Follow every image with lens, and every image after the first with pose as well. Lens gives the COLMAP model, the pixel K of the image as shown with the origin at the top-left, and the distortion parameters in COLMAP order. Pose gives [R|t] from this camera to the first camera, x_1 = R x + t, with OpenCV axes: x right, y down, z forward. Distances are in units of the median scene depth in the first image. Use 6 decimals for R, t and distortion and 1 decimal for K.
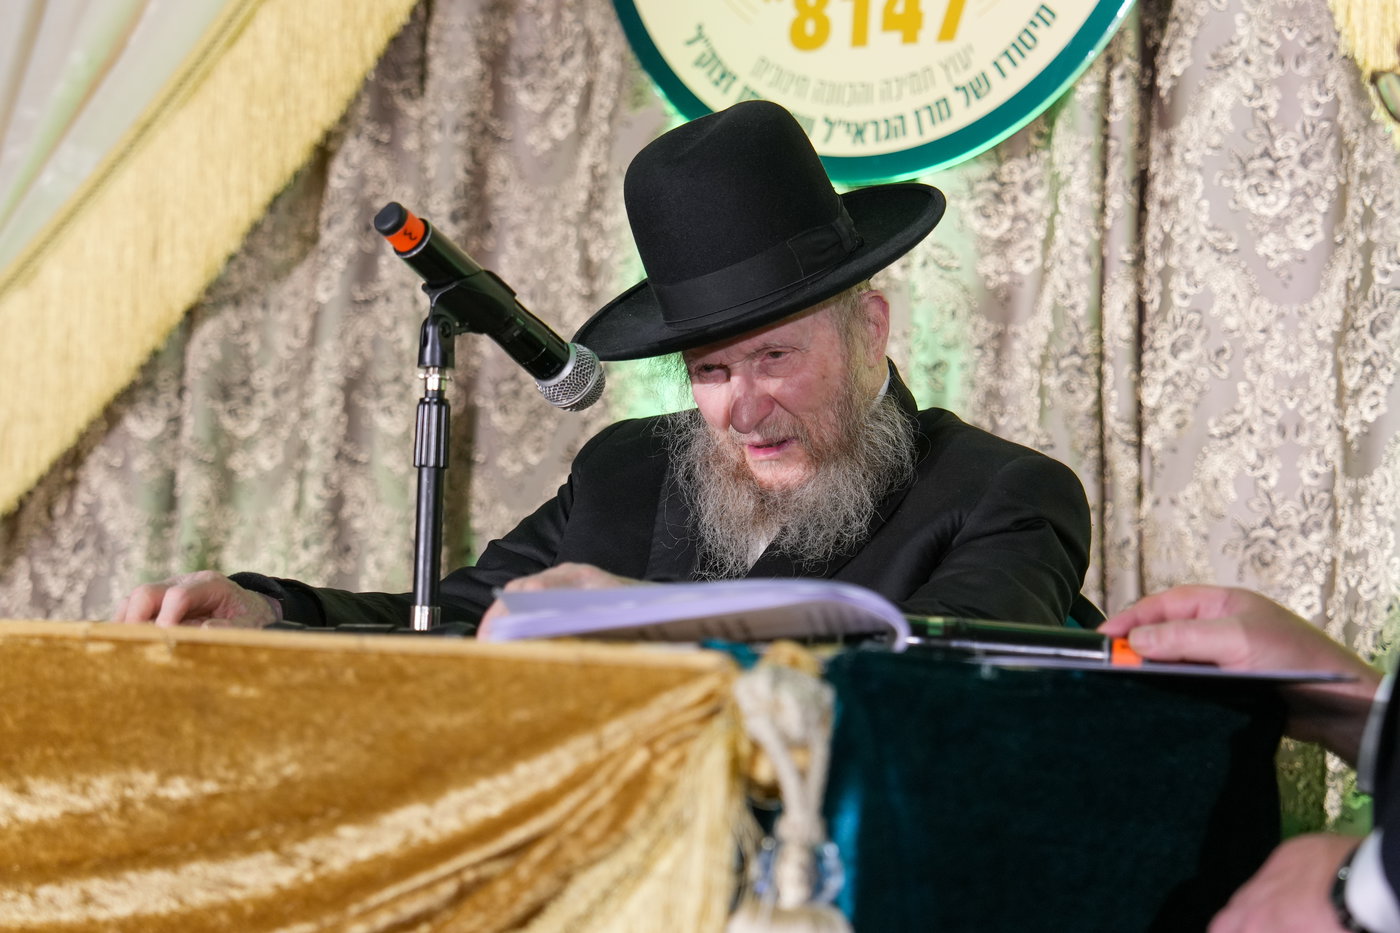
lens RADIAL K [[4121.9, 0, 700.0], [0, 4121.9, 466.5], [0, 0, 1]] dist [0.289875, 0.136661]
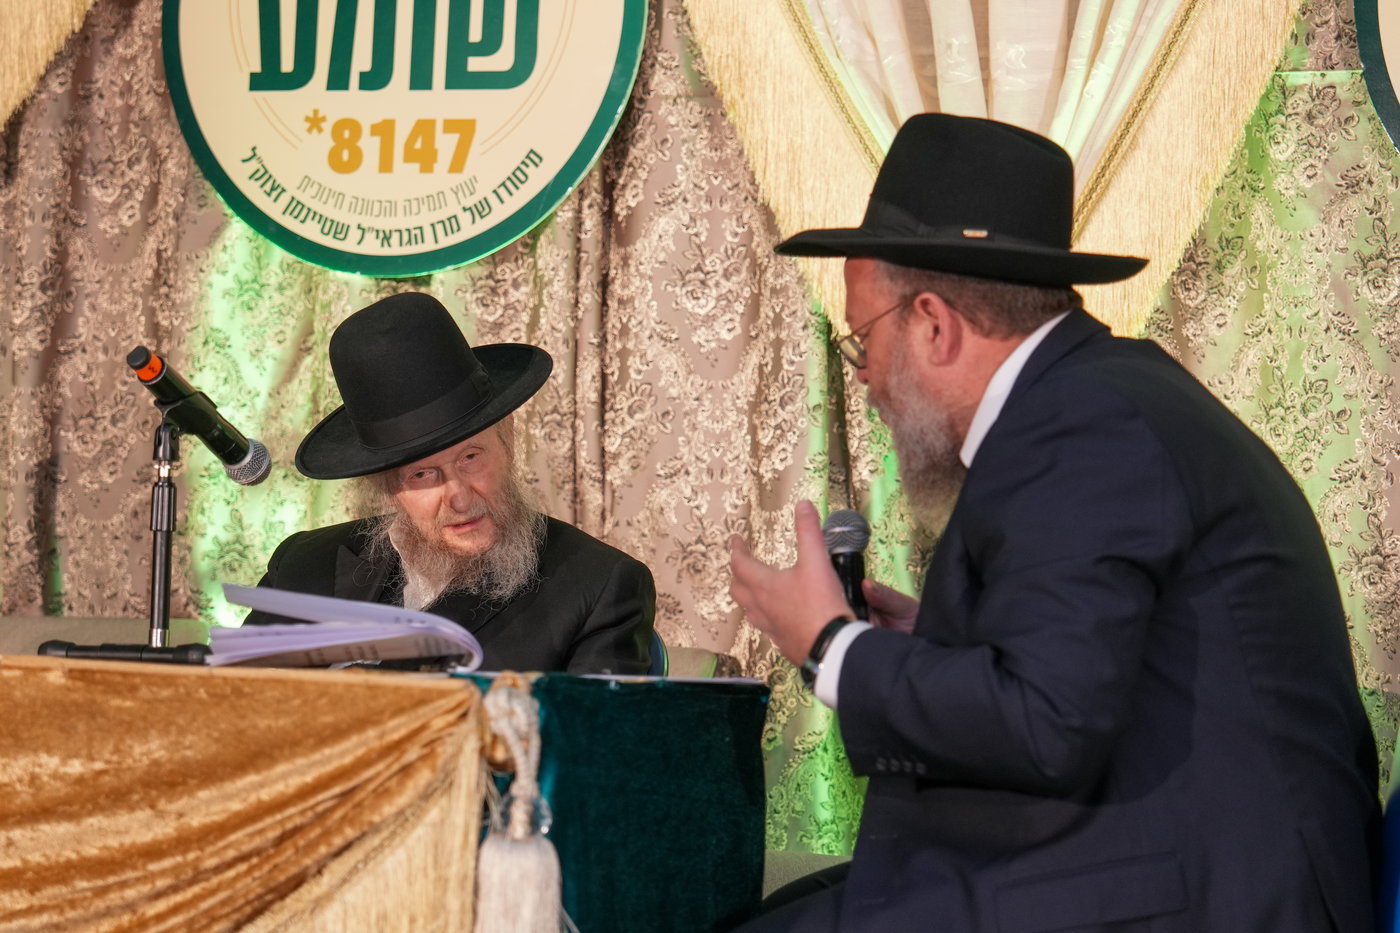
lens RADIAL K [[4121.9, 0, 700.0], [0, 4121.9, 466.5], [0, 0, 1]] dist [0.289875, 0.136661]
pose [[0.975877, 0.003534, 0.218292, -0.157464], [-0.009862, 0.999562, 0.027907, -0.048112], [-0.218098, -0.029386, 0.975484, -0.318350]]
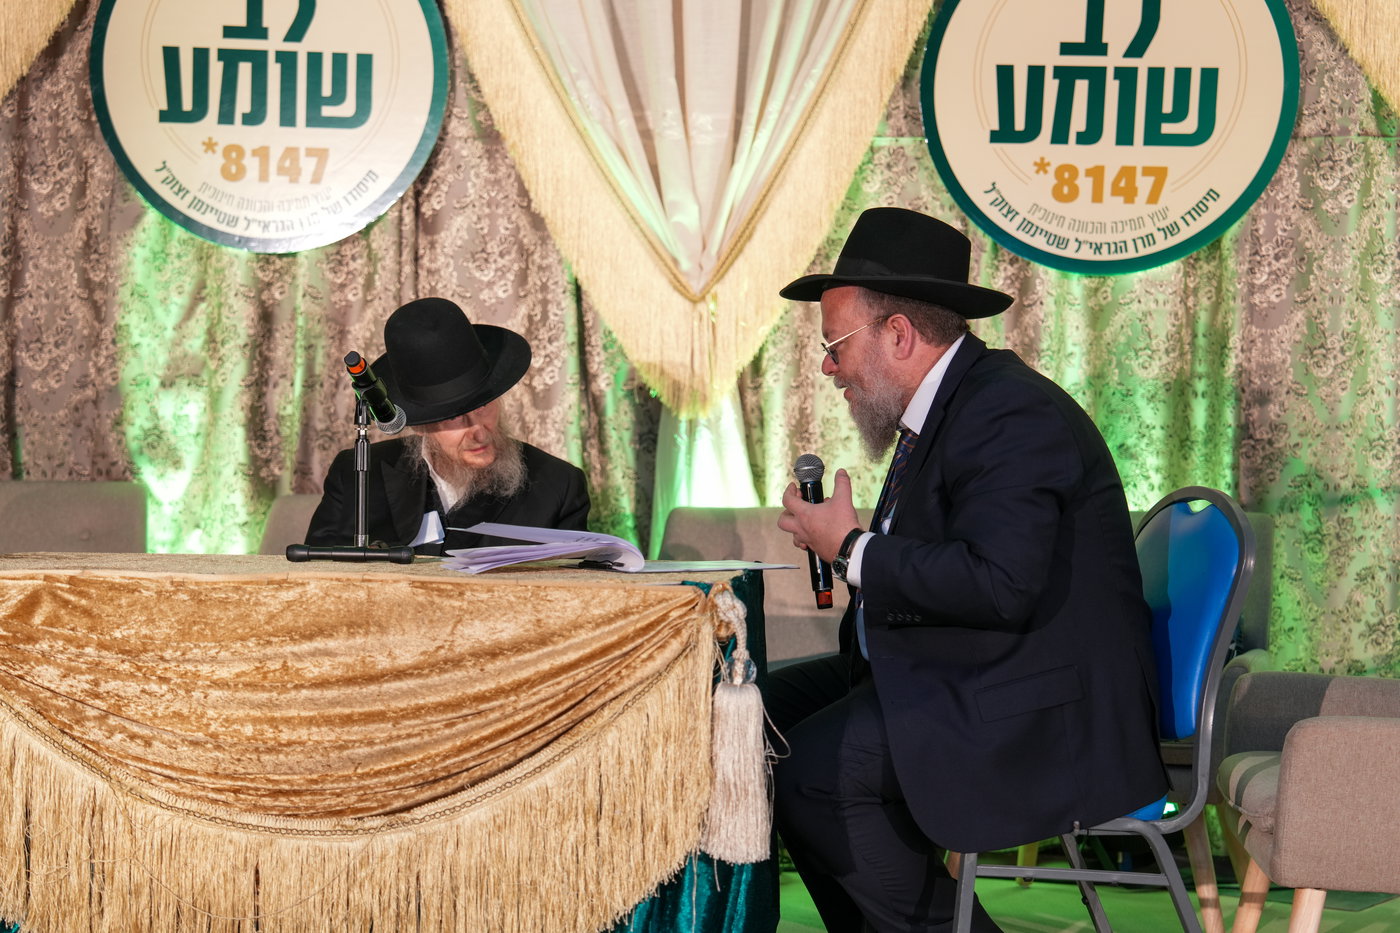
lens RADIAL K [[2735.0, 0, 698.1], [0, 2735.0, 471.4], [0, 0, 1]] dist [0.294632, -0.038528]
pose [[0.864762, -0.036014, 0.500889, -0.466266], [-0.019607, 0.994243, 0.105337, -0.112376], [-0.501800, -0.100912, 0.859077, -0.253787]]
